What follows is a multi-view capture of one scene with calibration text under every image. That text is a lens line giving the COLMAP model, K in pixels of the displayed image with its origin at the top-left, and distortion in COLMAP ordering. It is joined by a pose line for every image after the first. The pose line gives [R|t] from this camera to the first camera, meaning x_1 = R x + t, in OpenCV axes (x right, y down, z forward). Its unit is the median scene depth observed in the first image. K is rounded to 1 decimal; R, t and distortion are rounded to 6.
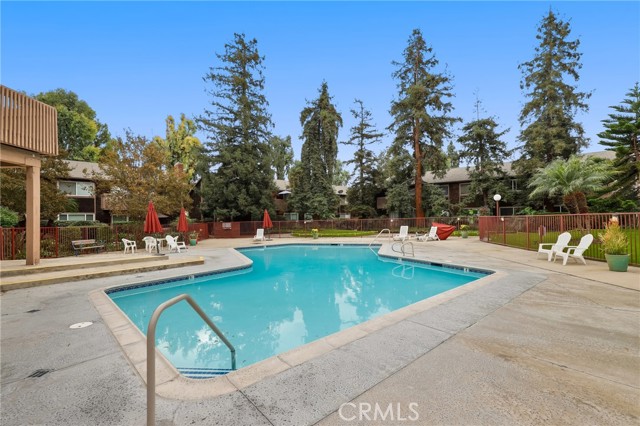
lens RADIAL K [[298.0, 0, 320.3], [0, 298.0, 214.7], [0, 0, 1]] dist [-0.000818, -0.000172]
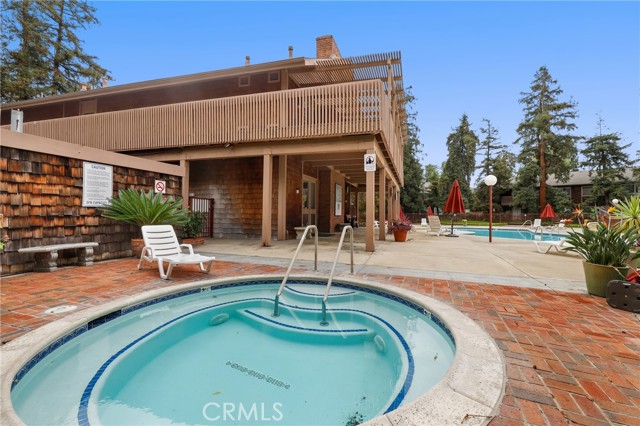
lens RADIAL K [[291.1, 0, 321.7], [0, 291.1, 203.5], [0, 0, 1]] dist [0.000909, -0.000154]
pose [[0.962336, 0.011518, -0.271617, -0.251290], [-0.011466, 0.999933, 0.001776, -0.023628], [0.271619, 0.001405, 0.962404, -0.474530]]
